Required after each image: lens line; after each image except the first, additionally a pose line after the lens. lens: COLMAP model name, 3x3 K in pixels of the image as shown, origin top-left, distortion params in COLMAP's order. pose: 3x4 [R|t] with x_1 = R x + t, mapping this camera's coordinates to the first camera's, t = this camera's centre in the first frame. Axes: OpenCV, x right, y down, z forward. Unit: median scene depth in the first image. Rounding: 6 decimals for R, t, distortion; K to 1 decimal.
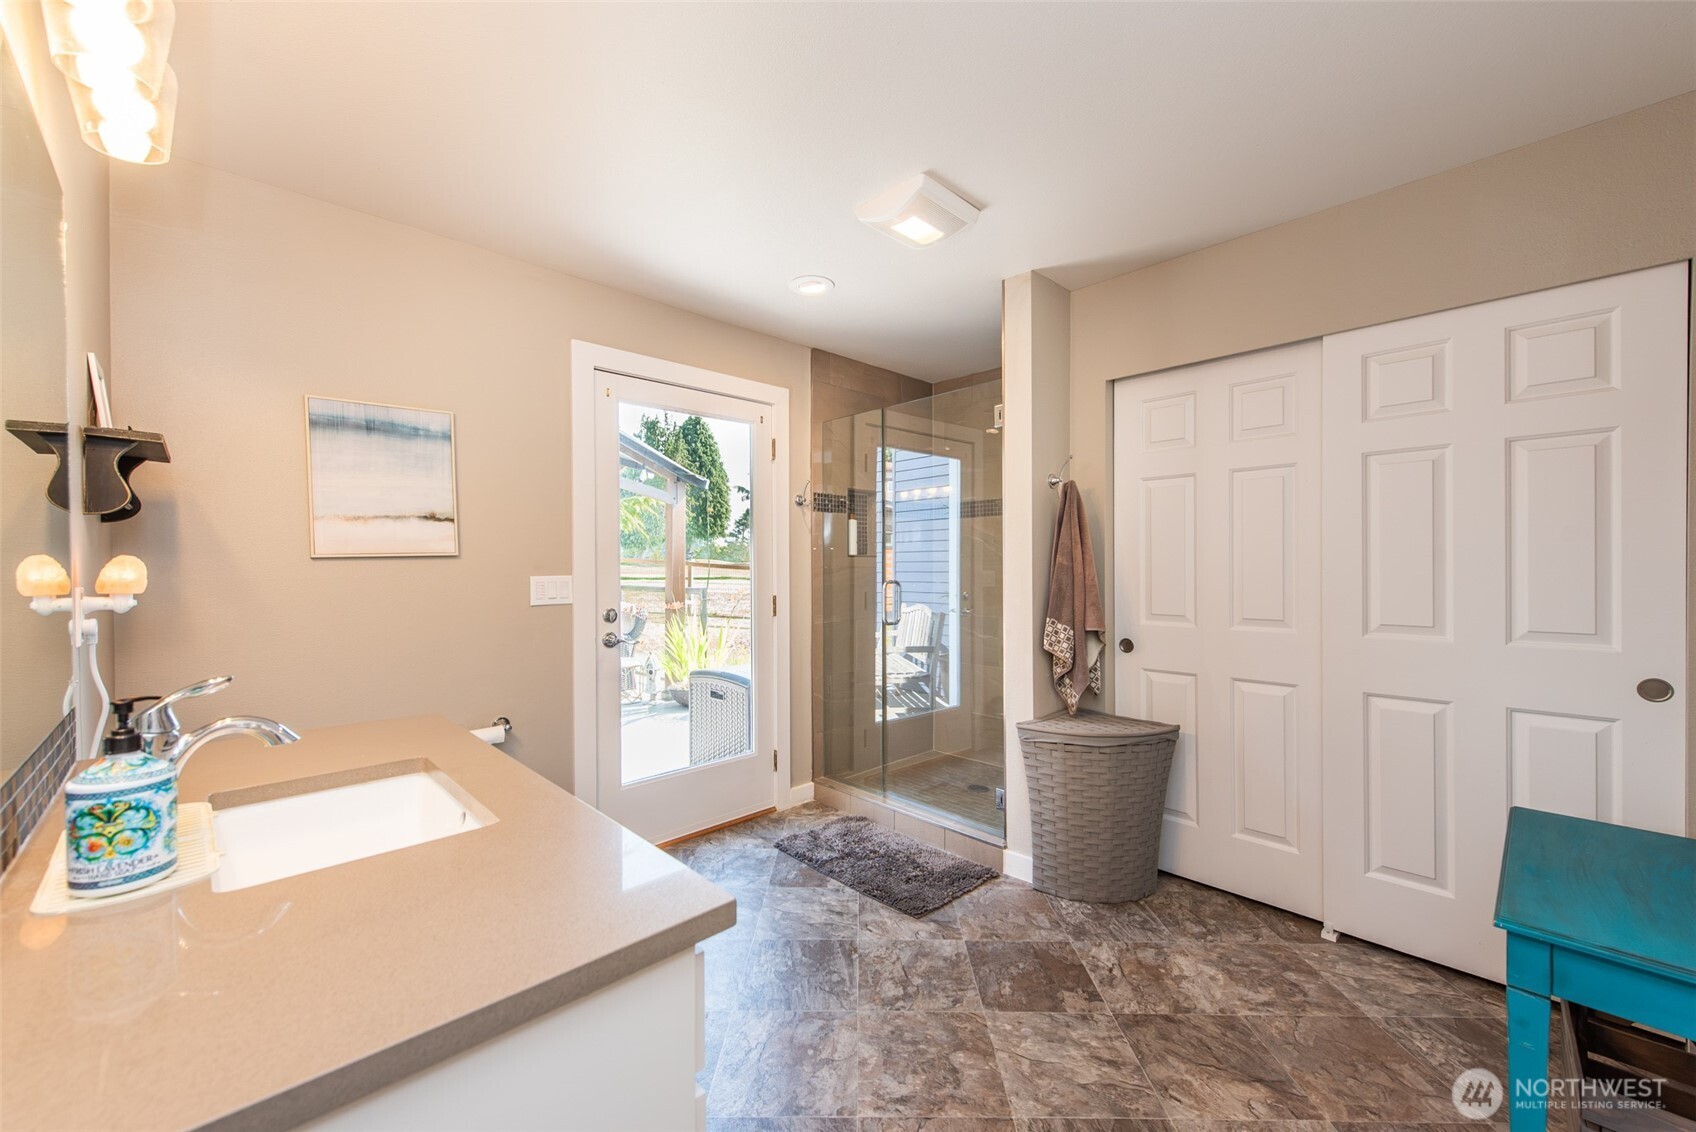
lens RADIAL K [[662.3, 0, 849.5], [0, 662.3, 571.0], [0, 0, 1]] dist [0.013038, -0.003347]
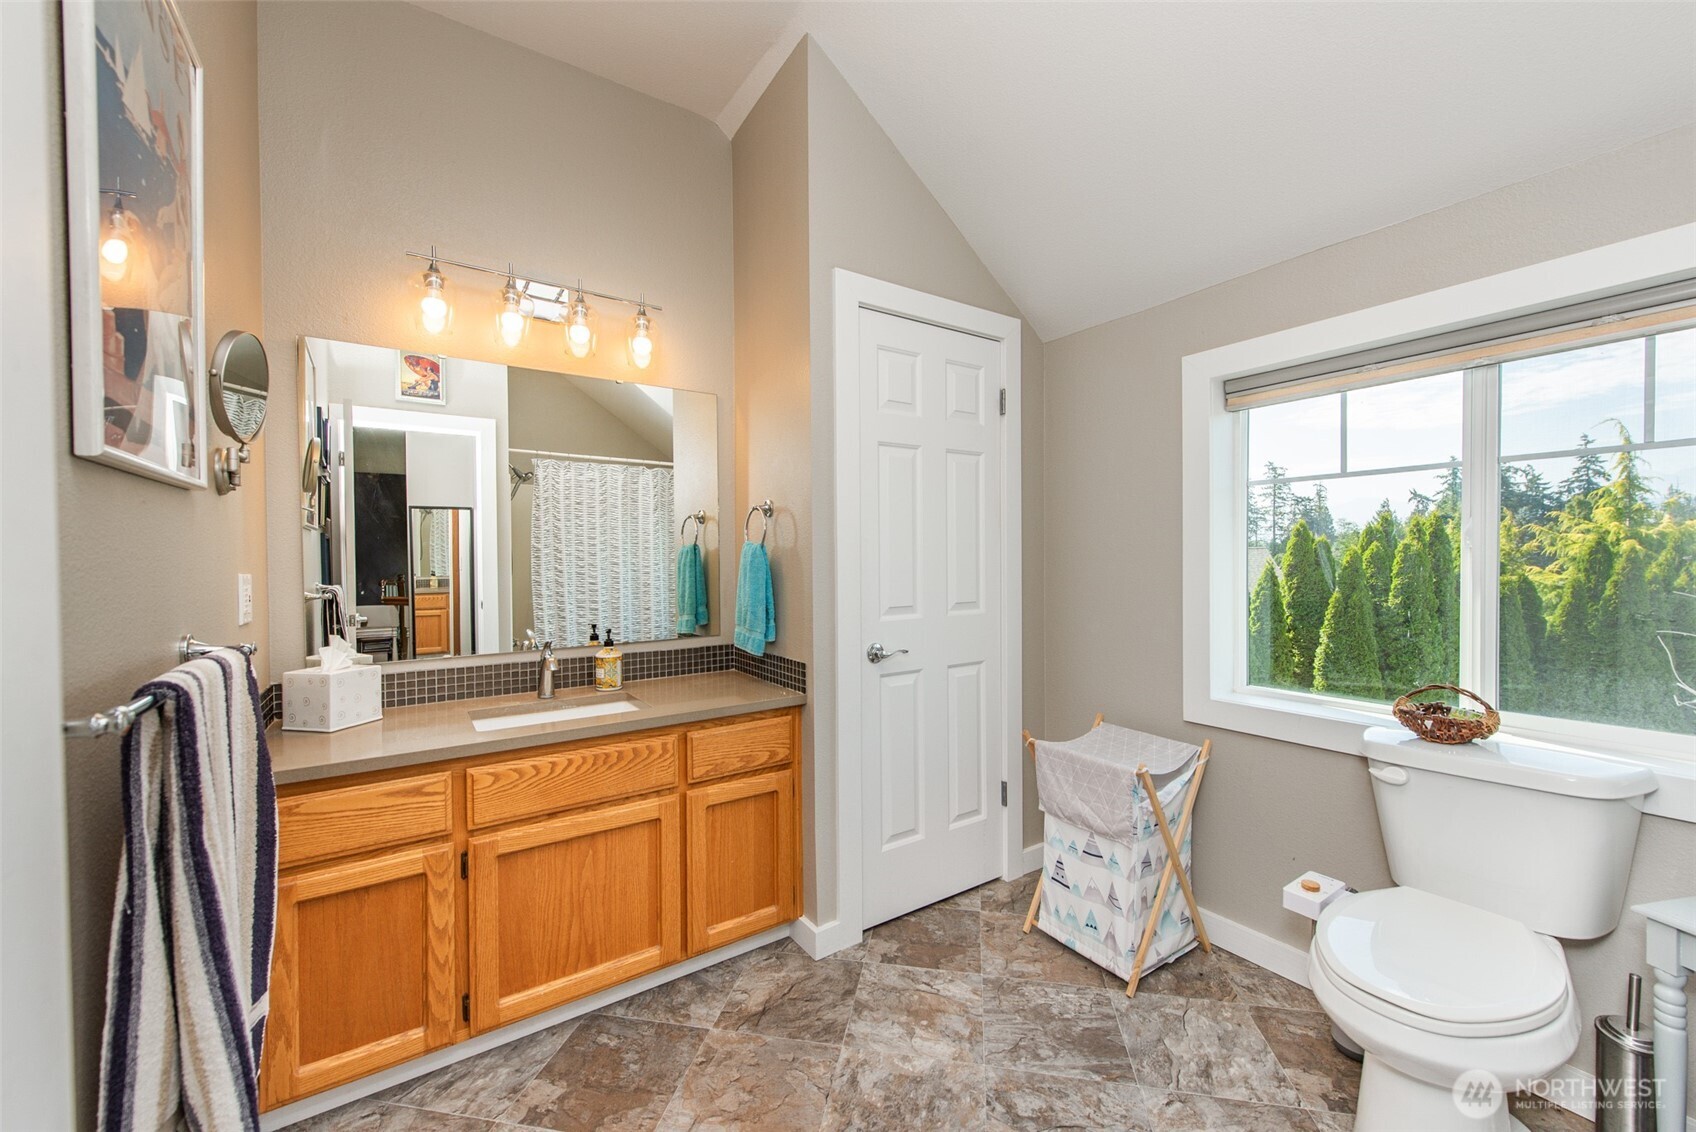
lens RADIAL K [[662.3, 0, 852.0], [0, 662.3, 569.5], [0, 0, 1]] dist [0.013038, -0.003347]
pose [[-0.166118, 0.013633, -0.986012, 1.401402], [-0.008112, 0.999852, 0.015191, 0.001806], [0.986073, 0.010522, -0.165982, 1.104813]]
